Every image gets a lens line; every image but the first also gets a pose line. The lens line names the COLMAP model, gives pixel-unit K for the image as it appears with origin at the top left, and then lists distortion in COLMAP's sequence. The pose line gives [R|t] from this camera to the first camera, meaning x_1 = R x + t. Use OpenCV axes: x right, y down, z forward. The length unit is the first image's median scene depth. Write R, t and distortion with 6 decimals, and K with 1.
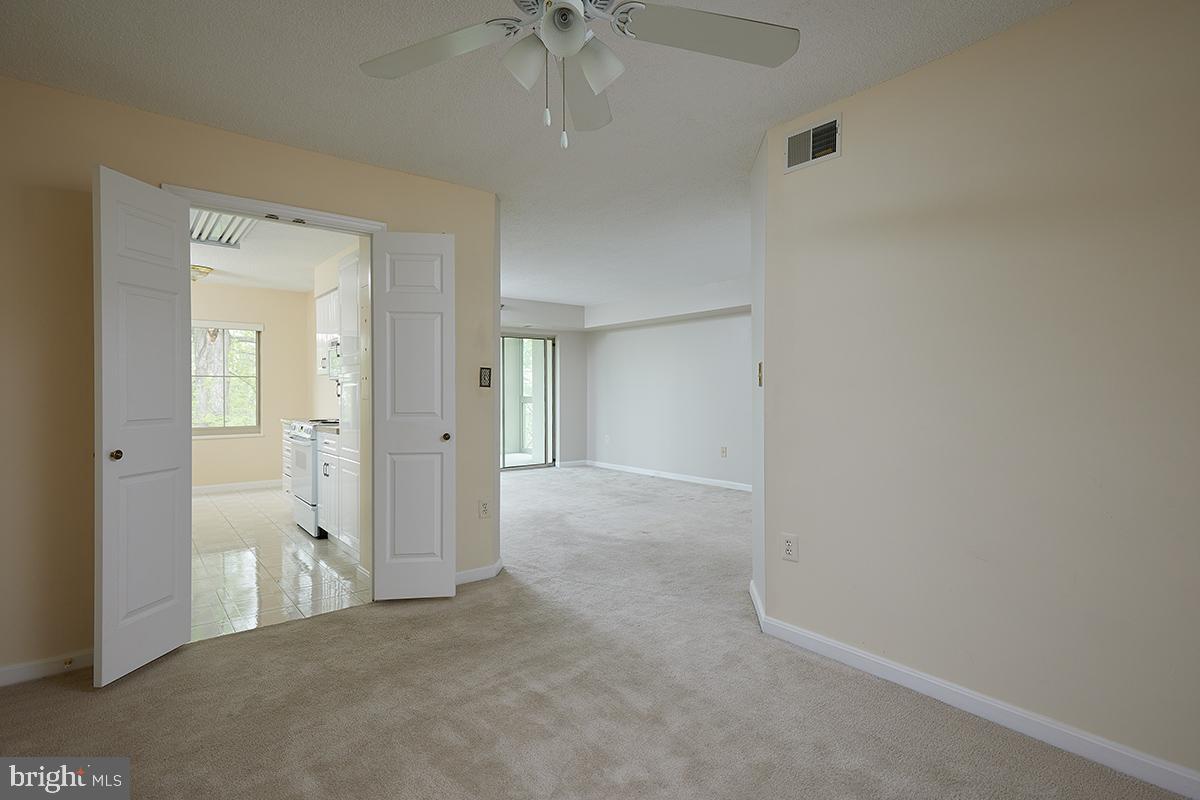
lens RADIAL K [[596.6, 0, 612.0], [0, 596.6, 397.6], [0, 0, 1]] dist [0.006672, 0.000599]
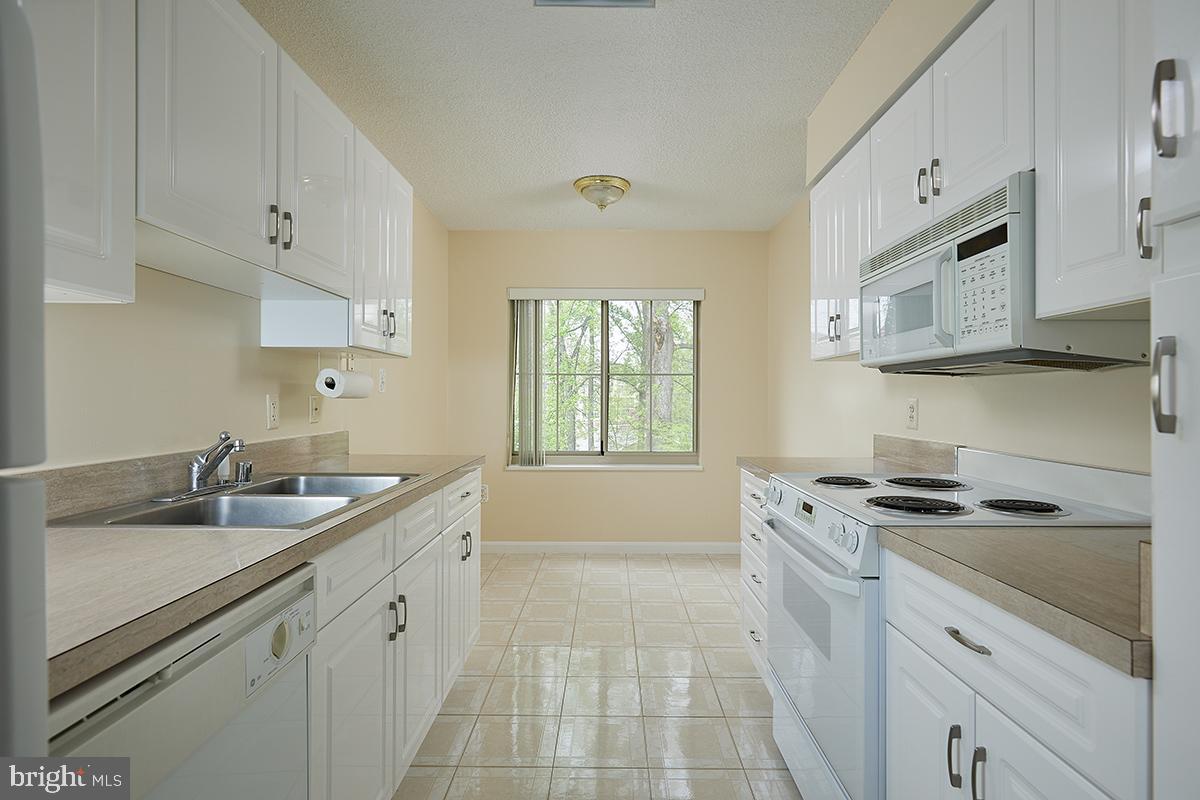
lens RADIAL K [[596.6, 0, 602.8], [0, 596.6, 395.9], [0, 0, 1]] dist [0.006672, 0.000599]
pose [[0.770313, 0.000183, -0.637666, -0.269662], [-0.009724, 0.999887, -0.011459, -0.004116], [0.637592, 0.015027, 0.770228, 0.458865]]
